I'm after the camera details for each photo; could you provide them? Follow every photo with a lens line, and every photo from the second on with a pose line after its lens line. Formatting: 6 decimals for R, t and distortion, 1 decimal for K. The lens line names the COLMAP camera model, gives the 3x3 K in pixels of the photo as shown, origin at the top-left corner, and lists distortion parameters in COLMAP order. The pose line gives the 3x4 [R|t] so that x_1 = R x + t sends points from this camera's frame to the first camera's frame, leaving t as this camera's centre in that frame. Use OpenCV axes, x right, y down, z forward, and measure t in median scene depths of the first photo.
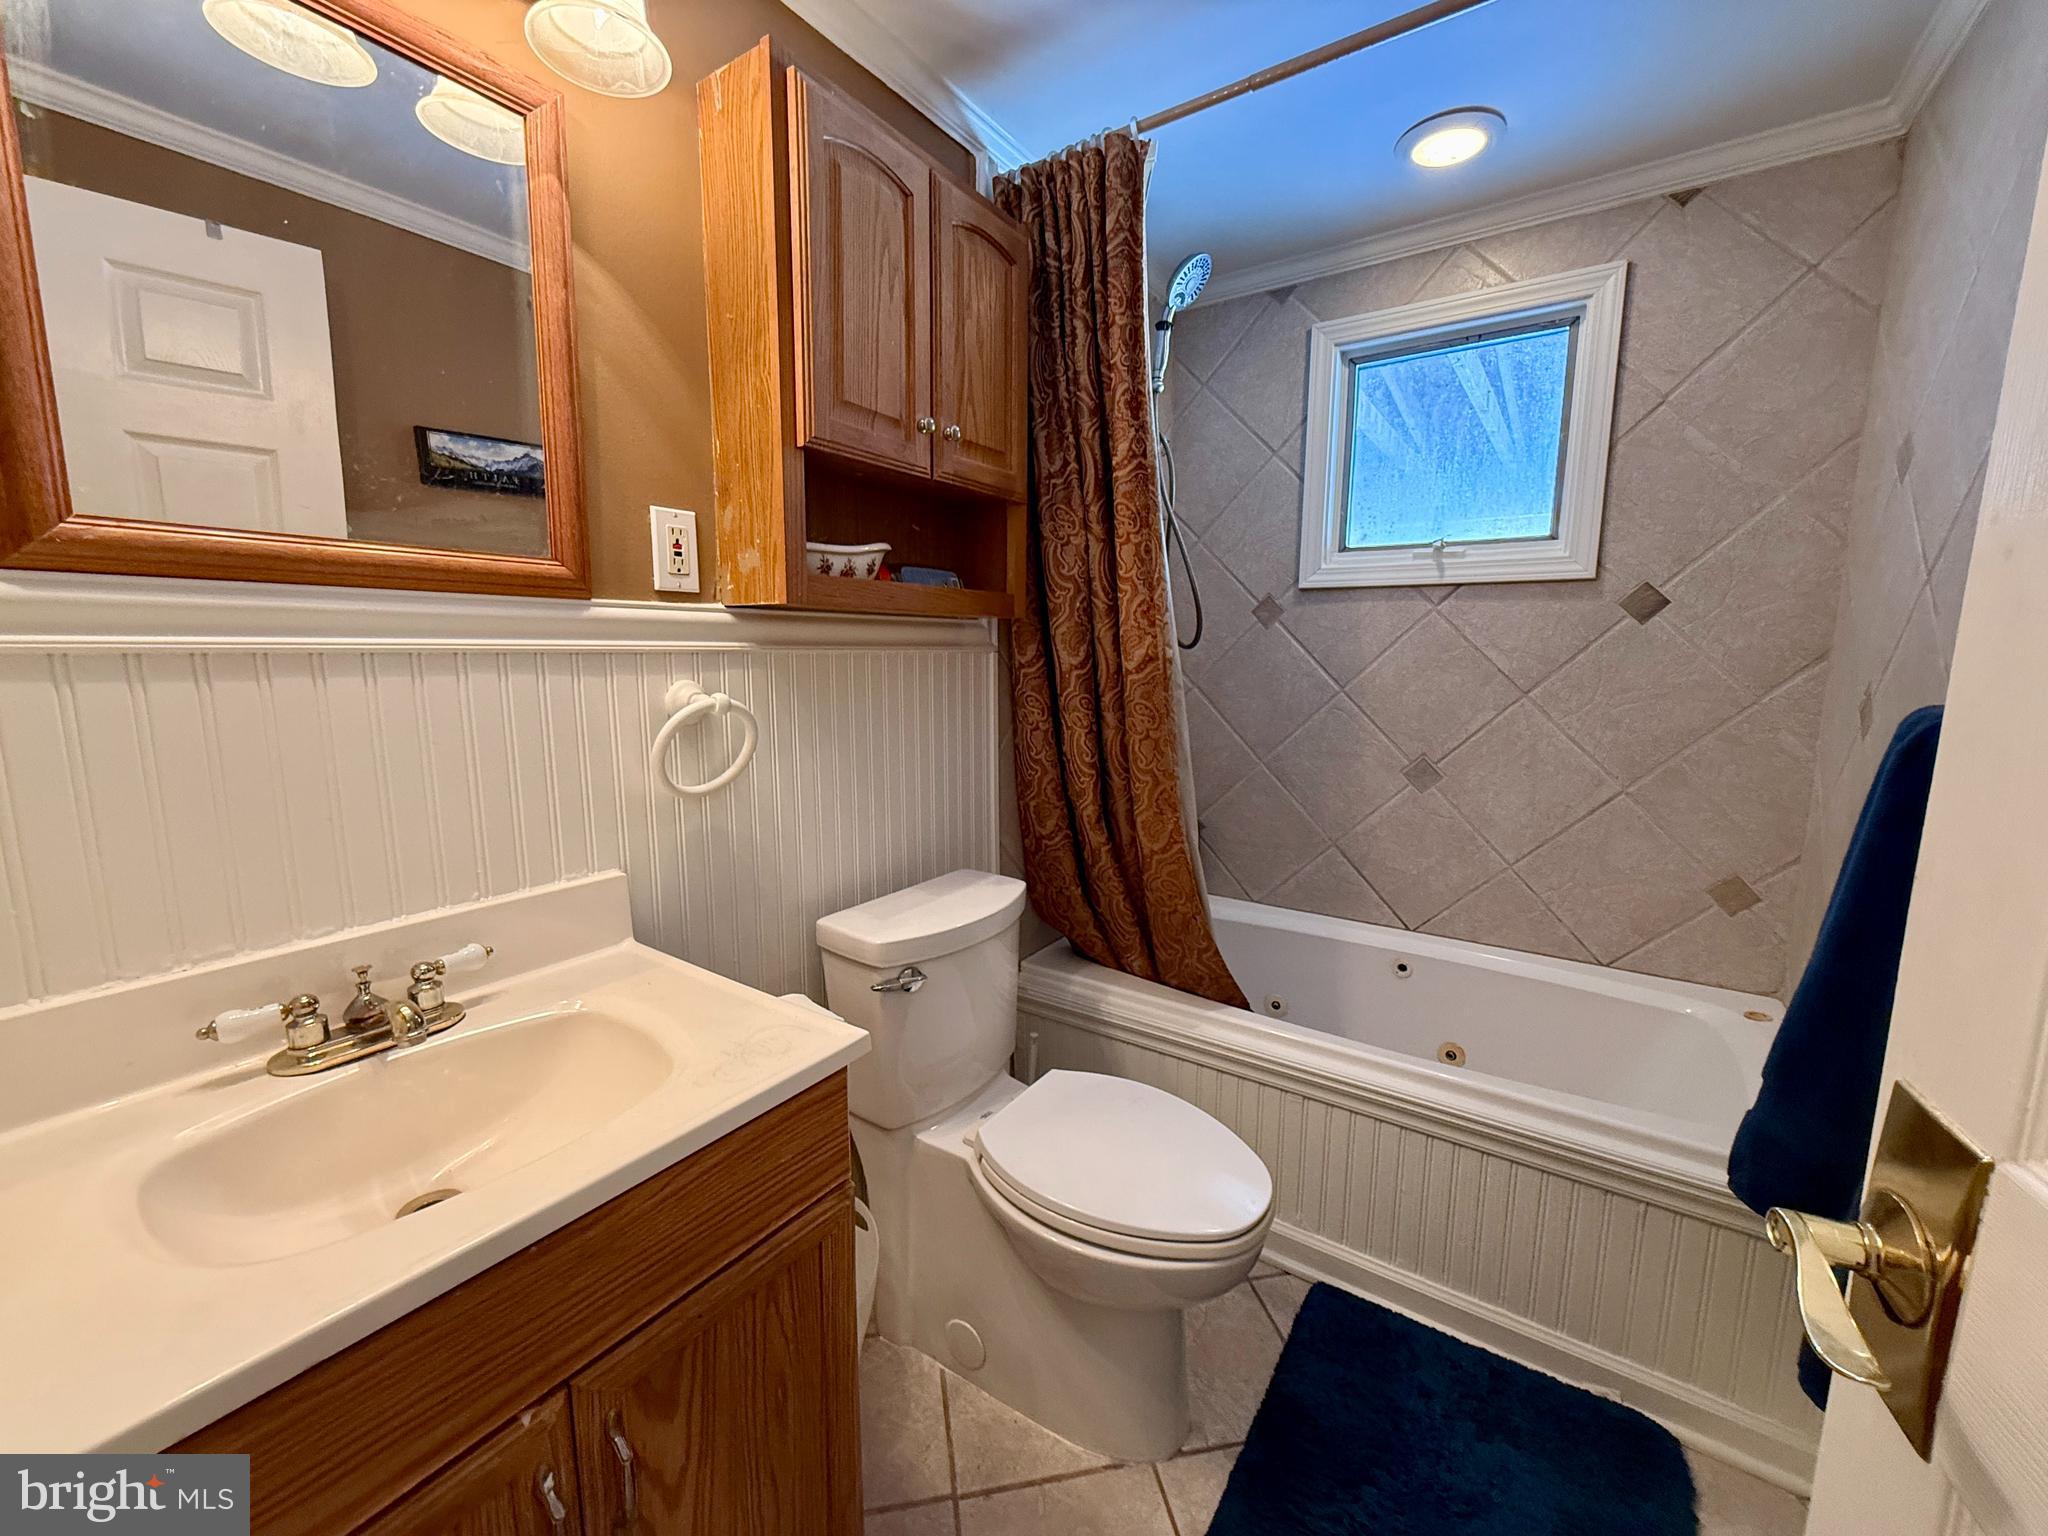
lens RADIAL K [[813.5, 0, 1024.4], [0, 813.5, 764.5], [0, 0, 1]] dist [0.000087, 0.000524]
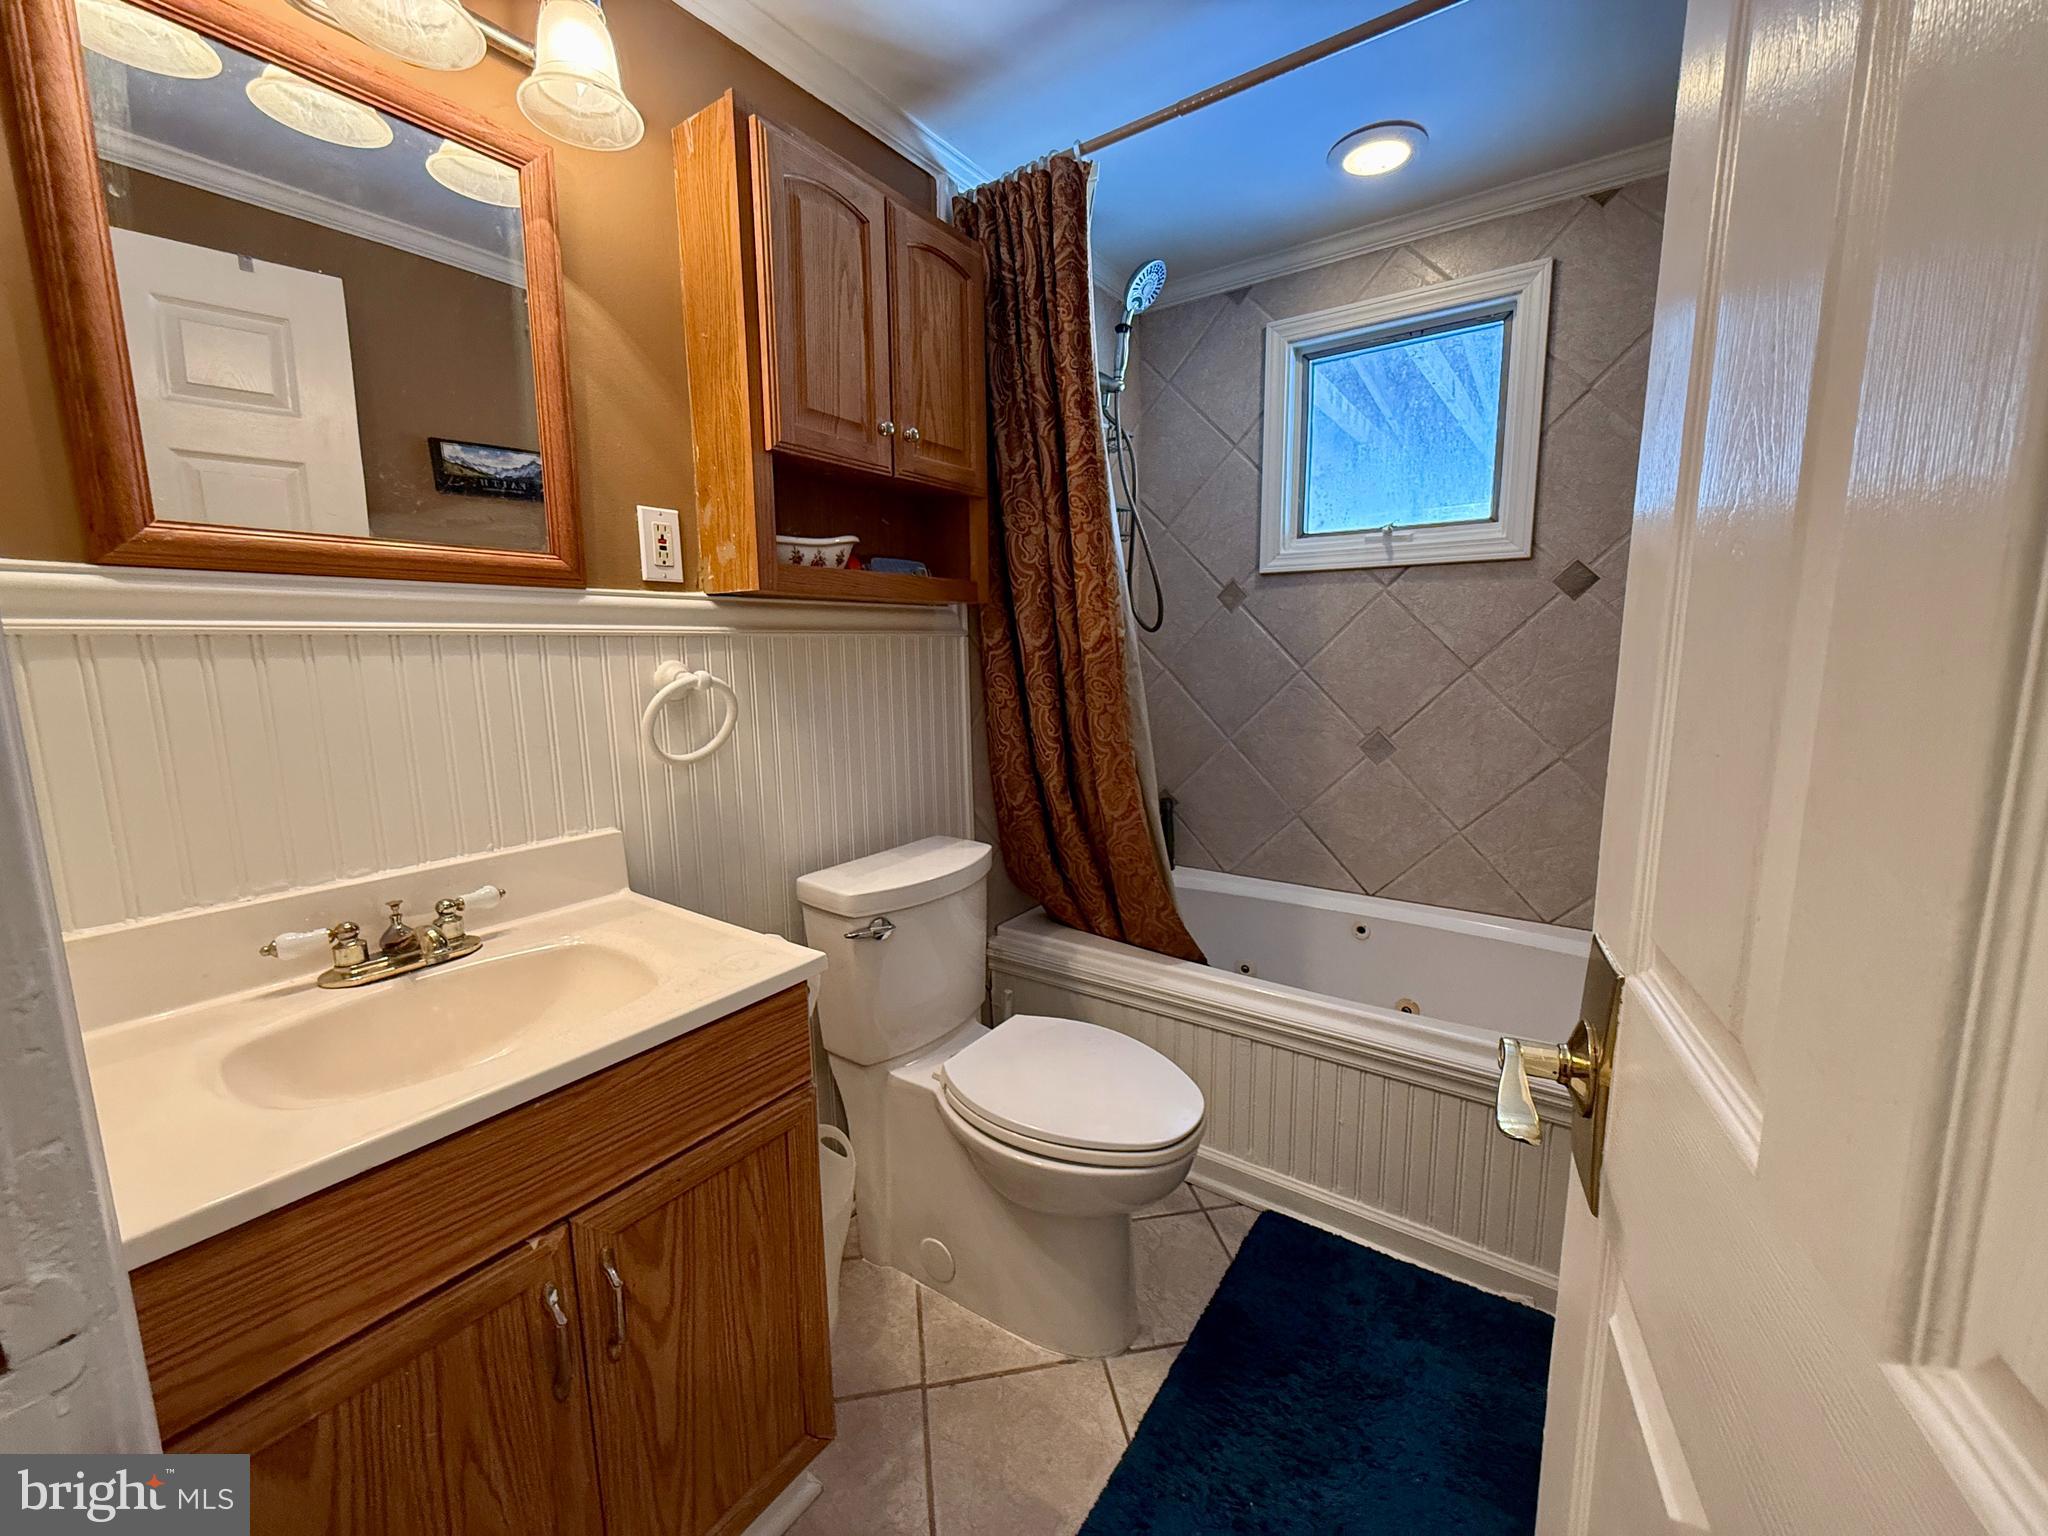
lens RADIAL K [[813.5, 0, 1025.5], [0, 813.5, 764.7], [0, 0, 1]] dist [0.000087, 0.000524]
pose [[0.999766, -0.014986, -0.015596, 0.080693], [0.015052, 0.999878, 0.004126, 0.040129], [0.015532, -0.004359, 0.999870, -0.108712]]
